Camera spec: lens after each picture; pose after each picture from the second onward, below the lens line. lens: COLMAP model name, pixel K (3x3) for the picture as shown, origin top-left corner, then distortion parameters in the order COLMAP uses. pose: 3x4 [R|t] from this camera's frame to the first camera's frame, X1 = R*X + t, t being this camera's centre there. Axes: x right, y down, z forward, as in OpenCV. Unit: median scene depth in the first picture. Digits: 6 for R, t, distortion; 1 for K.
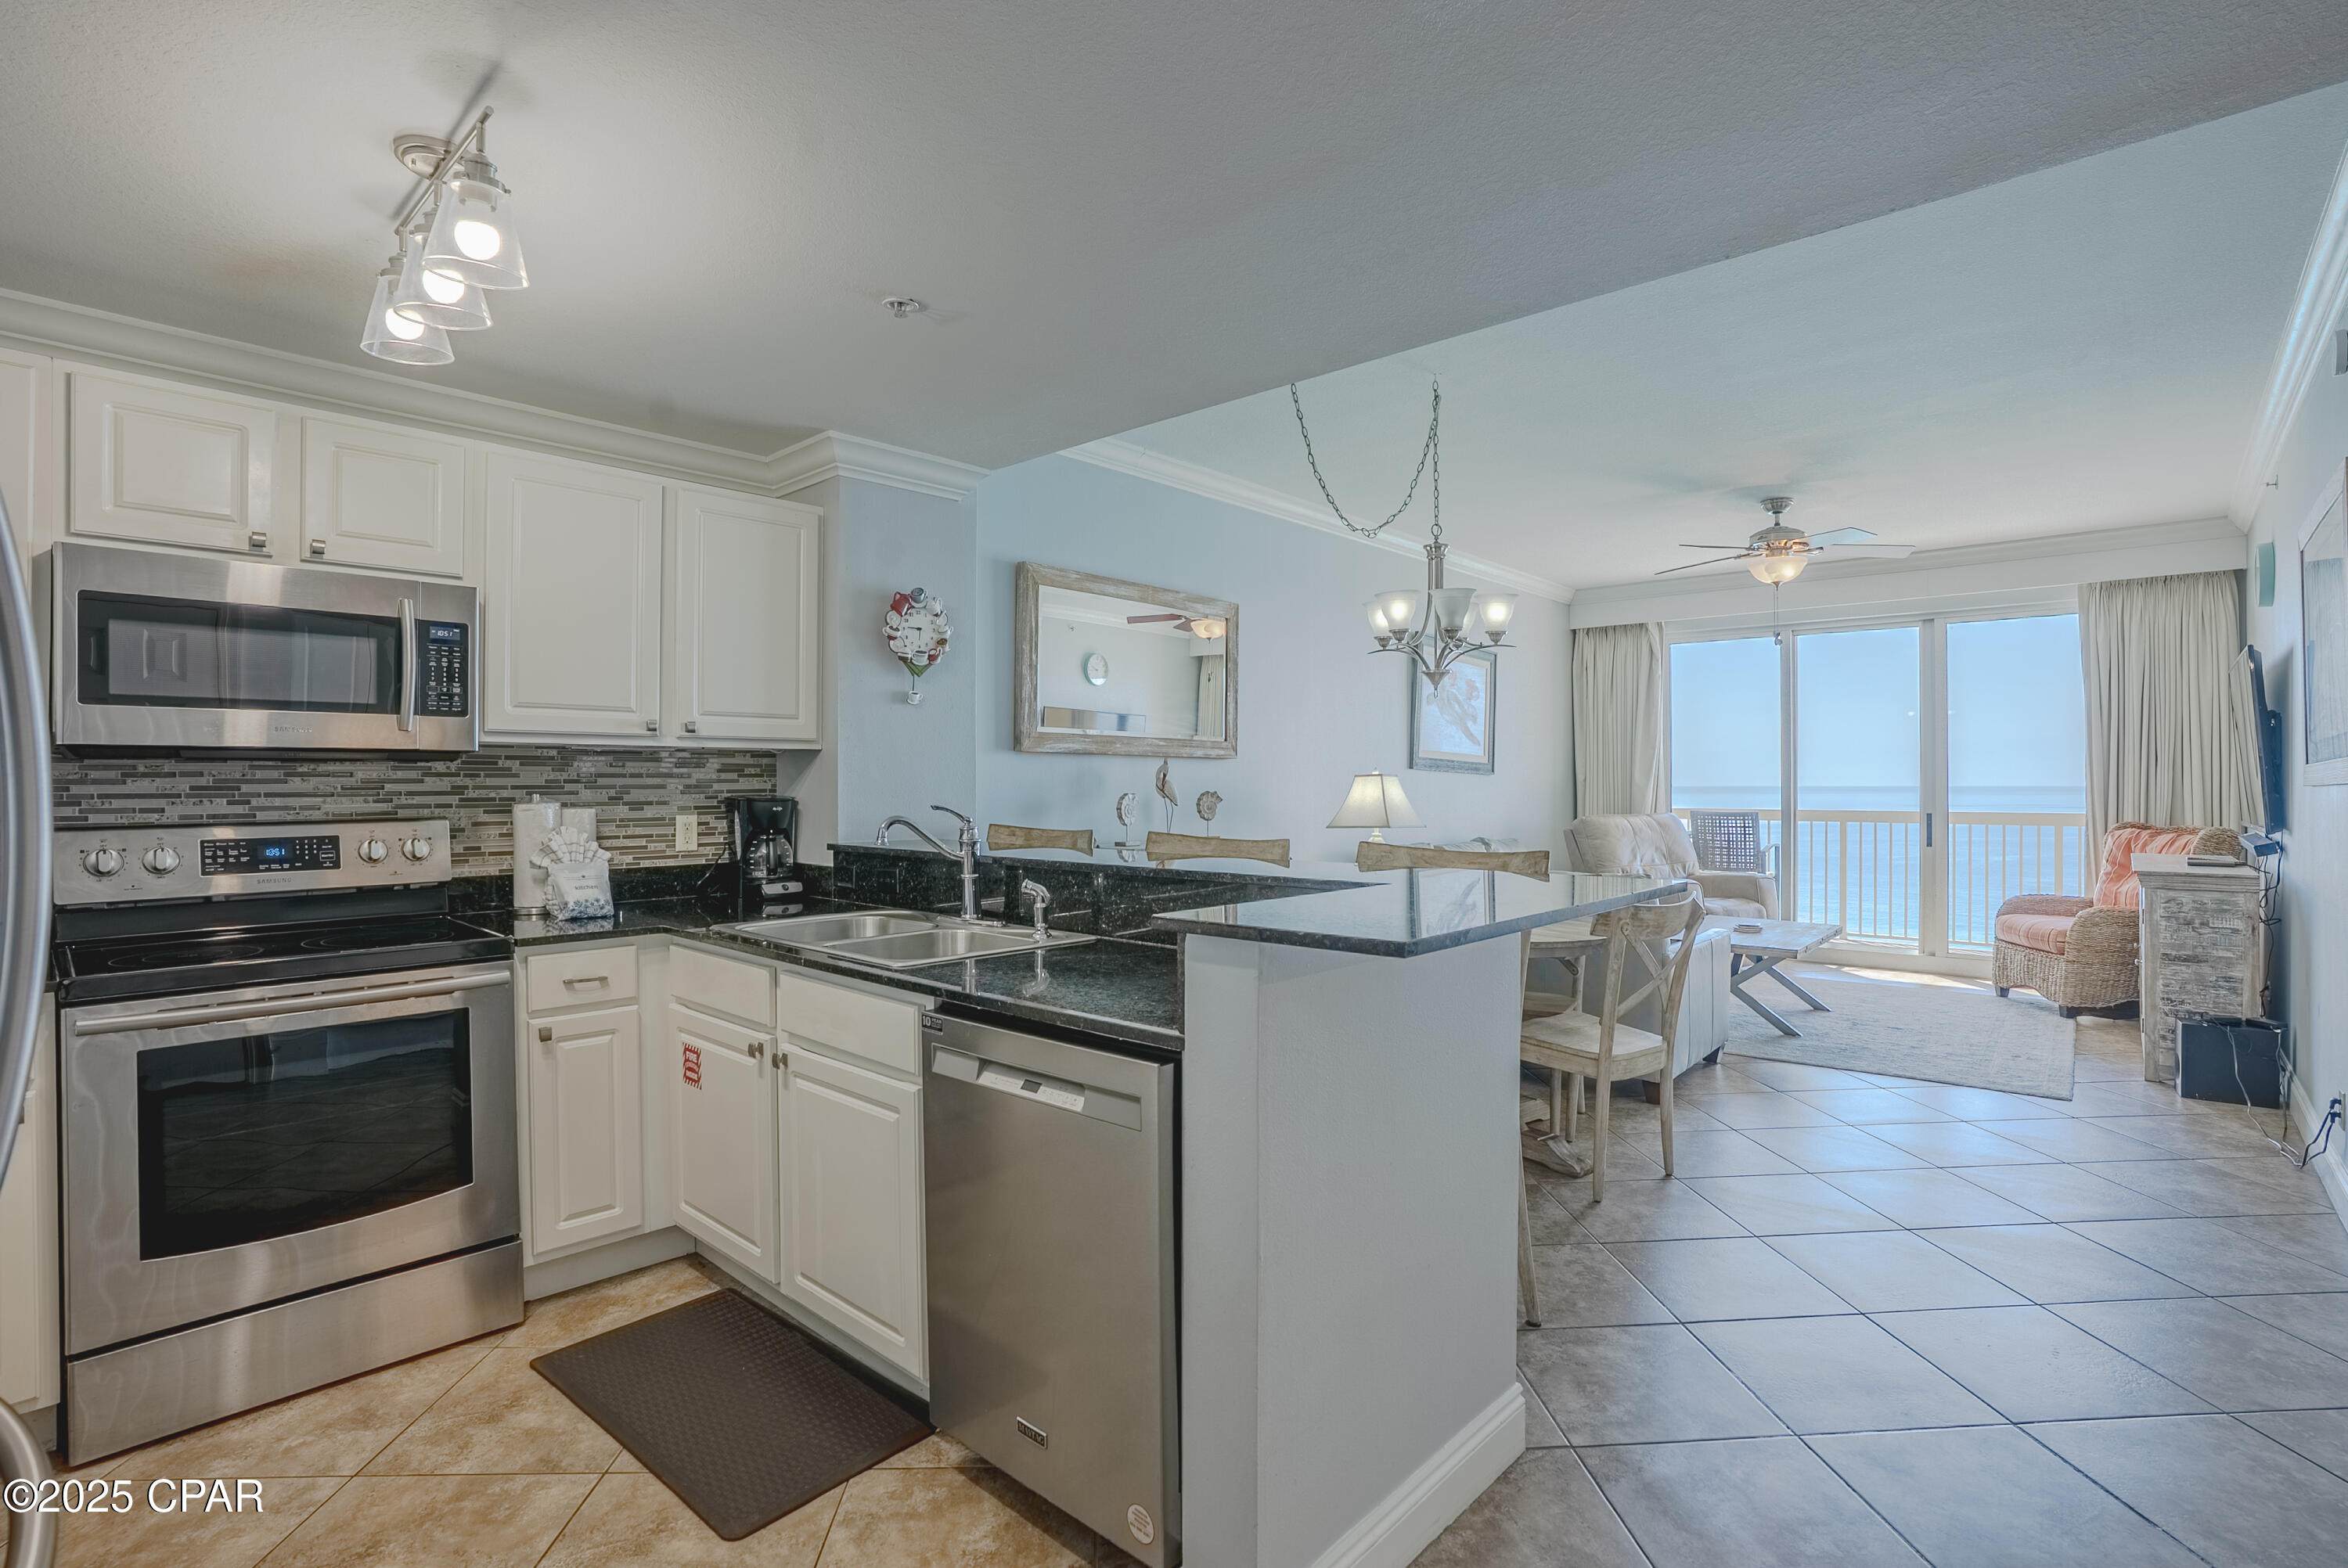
lens RADIAL K [[1099.3, 0, 1195.0], [0, 1099.3, 785.4], [0, 0, 1]] dist [-0.060435, 0.022614]
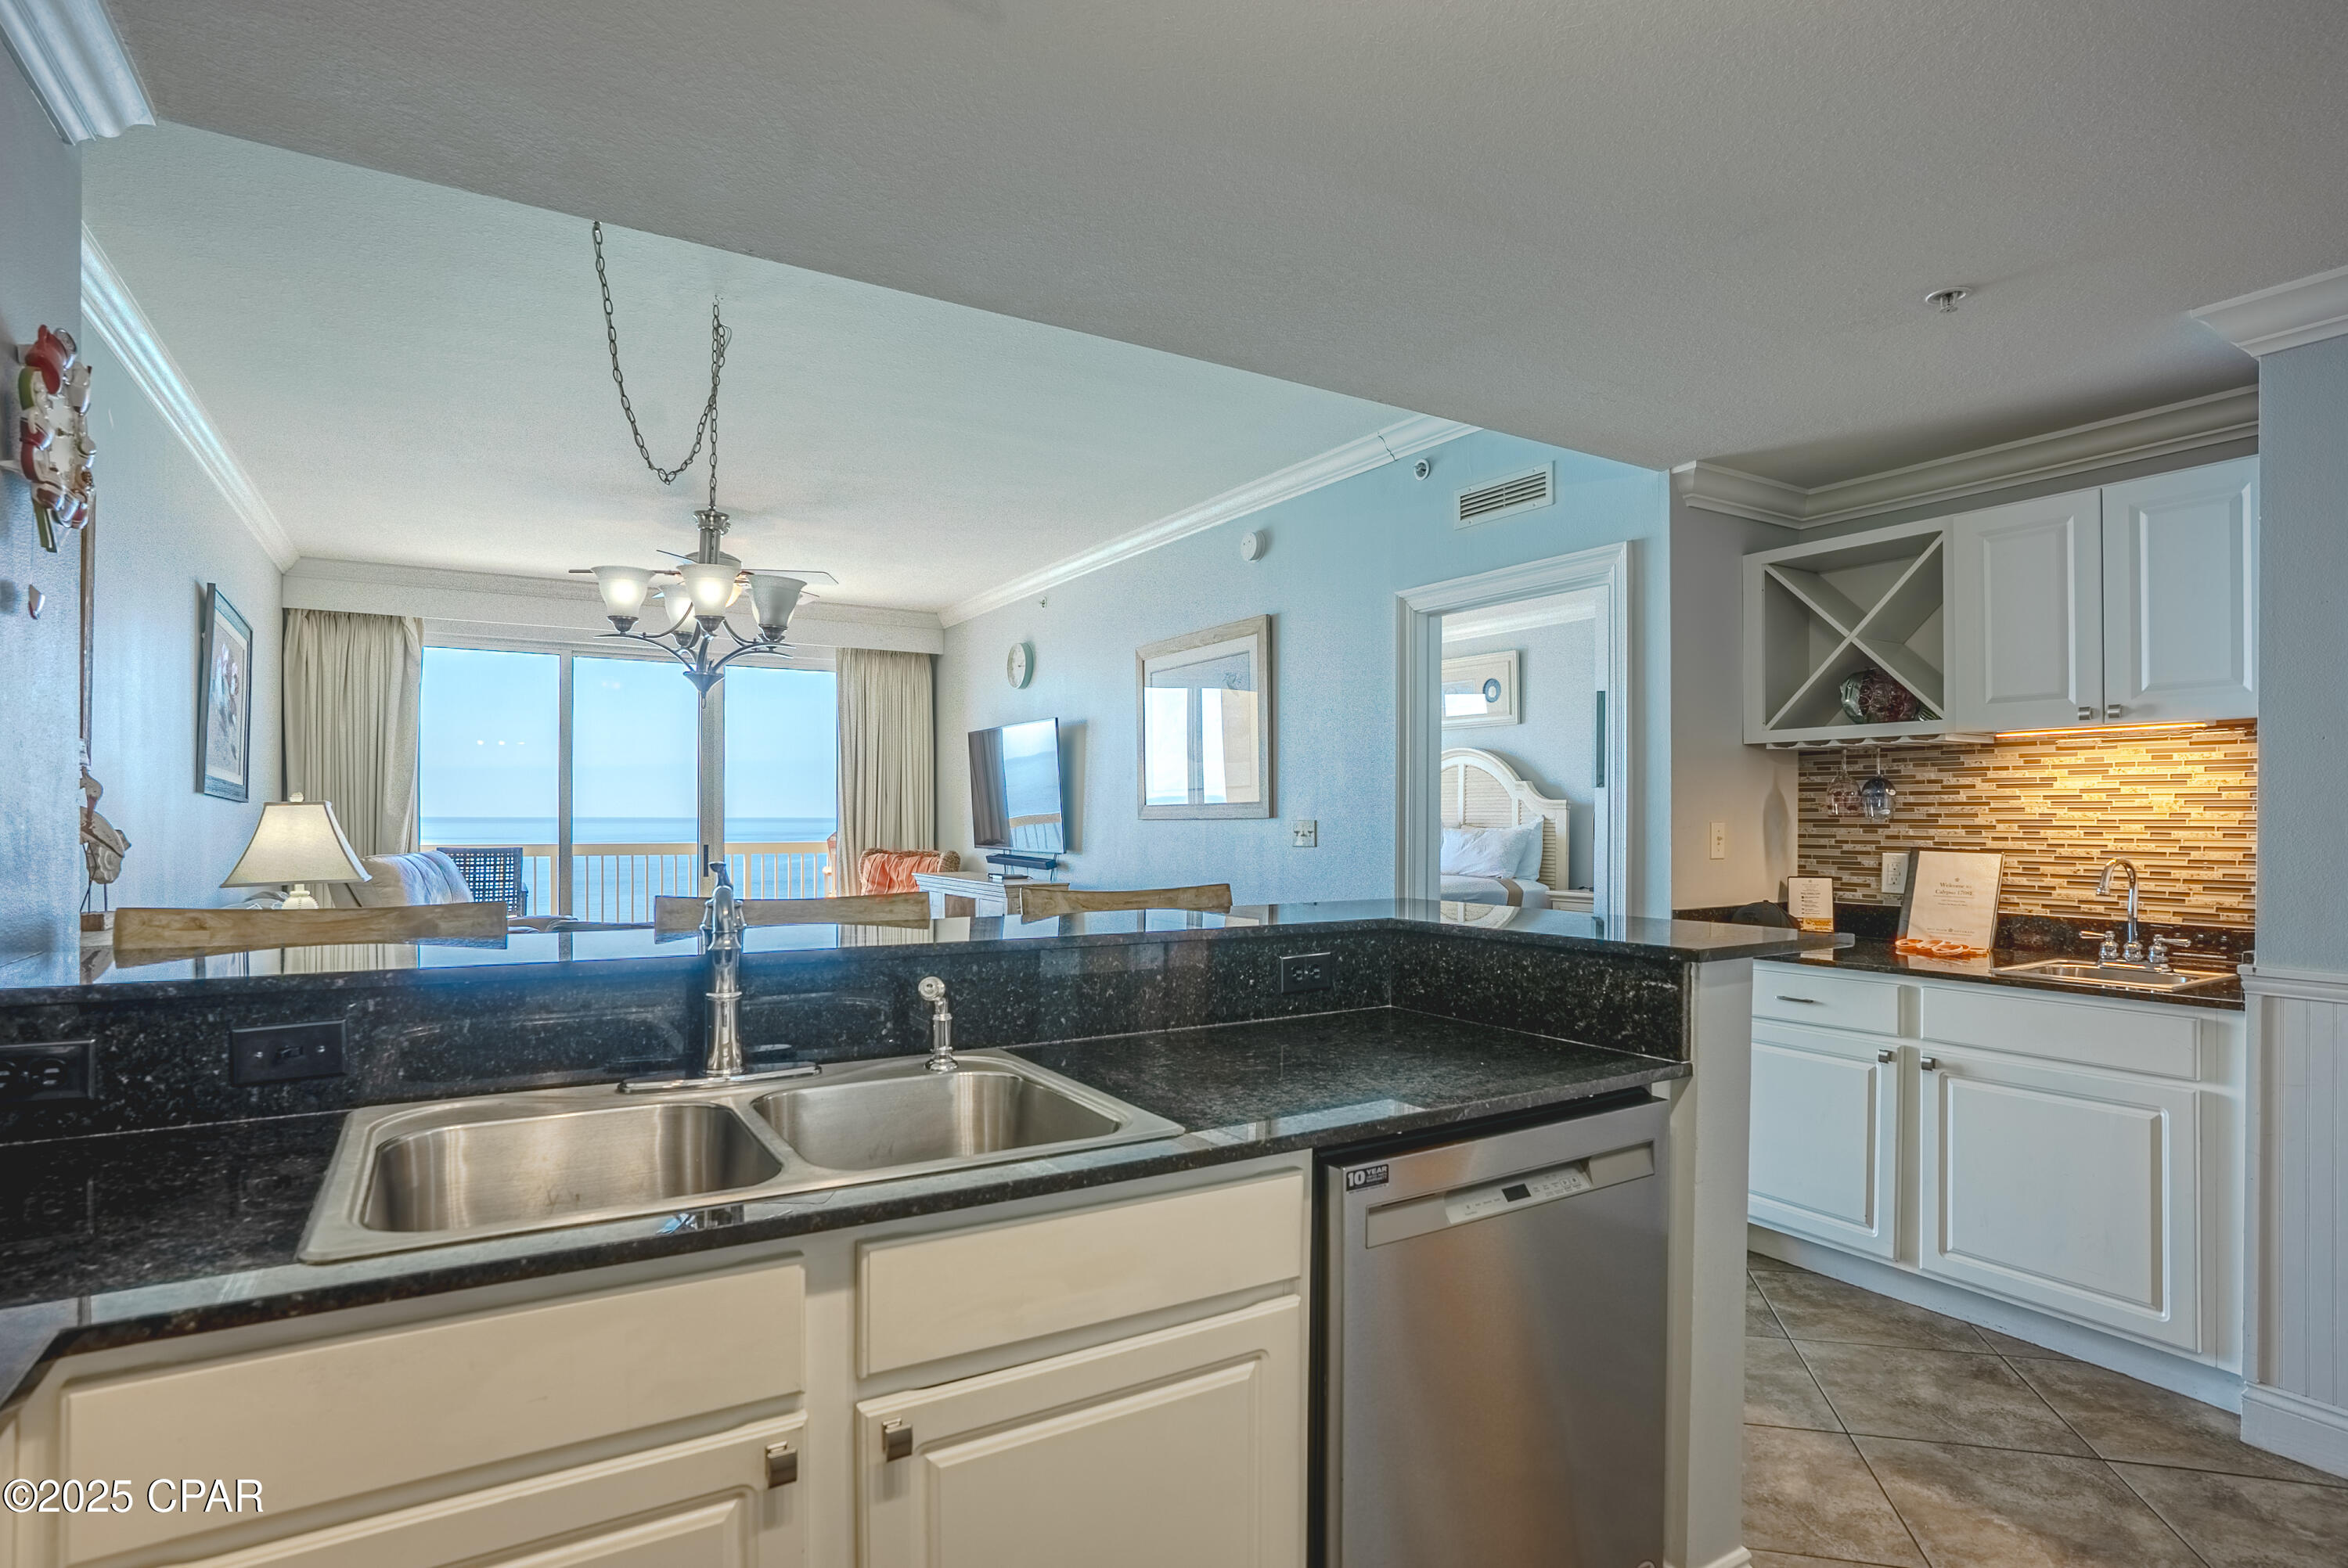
lens RADIAL K [[1179.0, 0, 1168.7], [0, 1179.0, 817.8], [0, 0, 1]] dist [-0.049468, 0.022514]
pose [[0.296256, 0.000947, 0.955108, -0.434015], [0.000480, 0.999999, -0.001141, -0.000535], [-0.955108, 0.000796, 0.296255, 0.407824]]
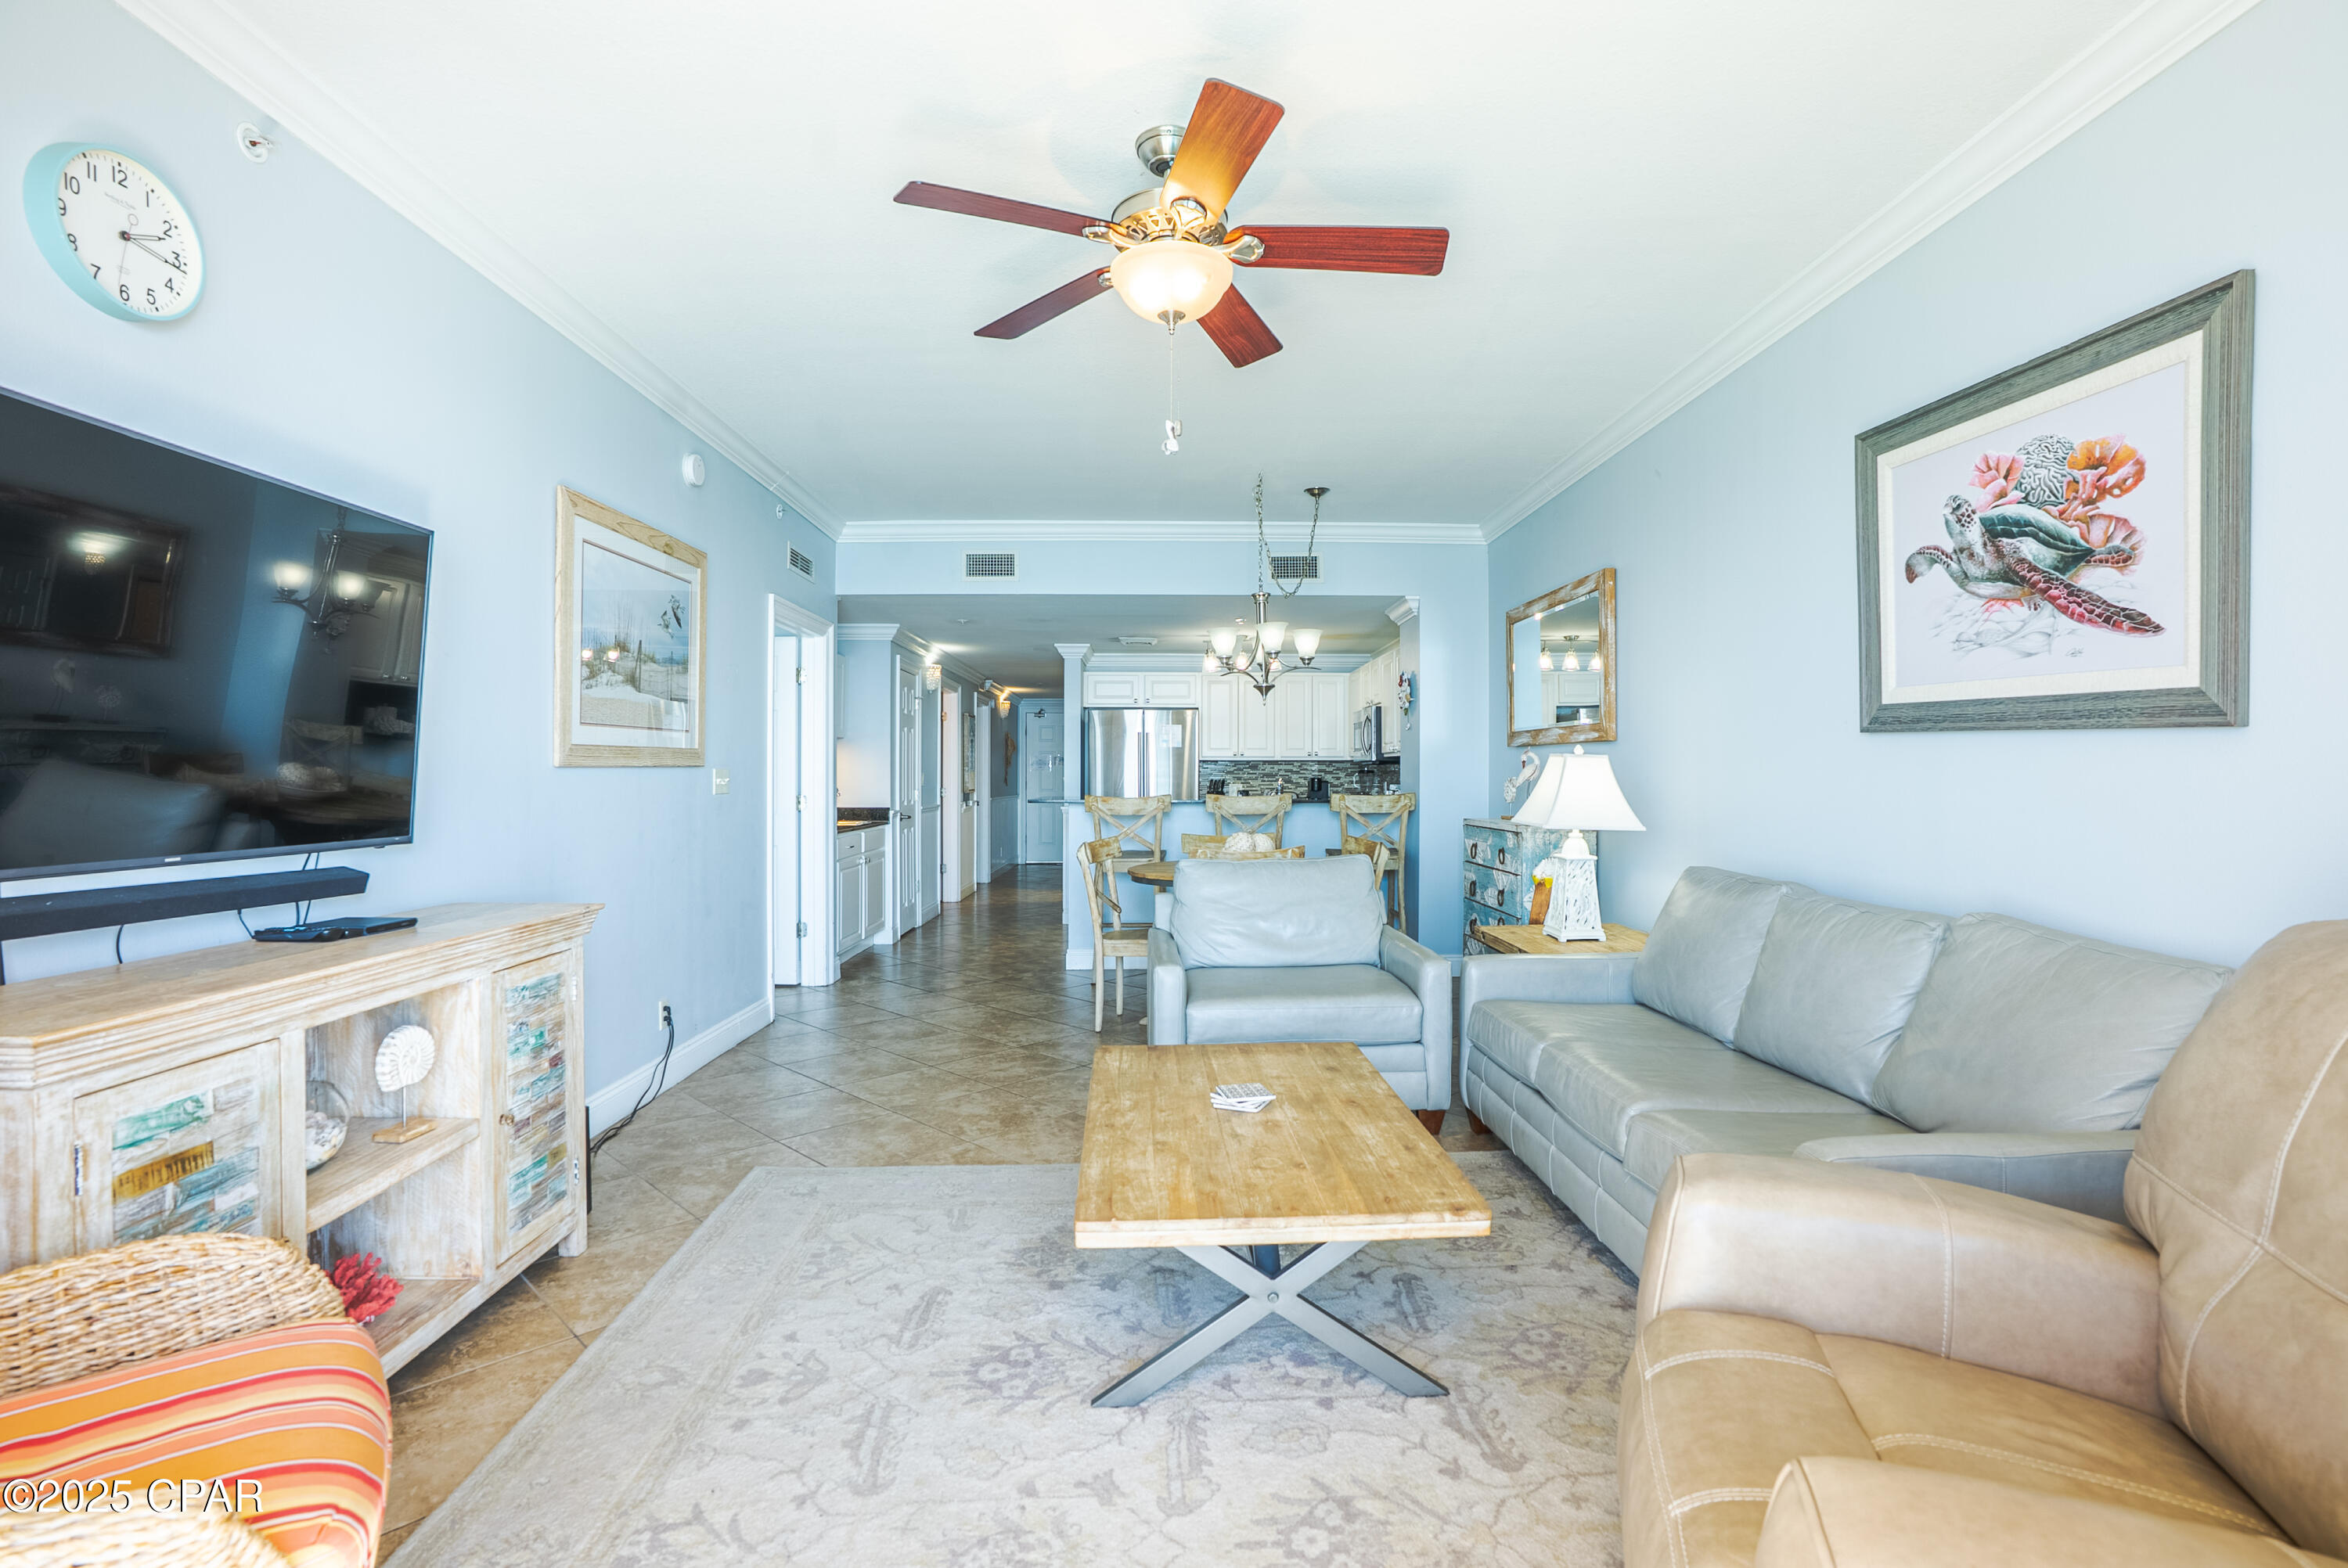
lens RADIAL K [[1098.6, 0, 1184.4], [0, 1098.6, 765.6], [0, 0, 1]] dist [-0.005025, -0.000442]
pose [[-0.727191, -0.005965, -0.686409, 1.127338], [-0.001575, 0.999974, -0.007021, 0.004563], [0.686433, -0.004025, -0.727182, 1.772820]]
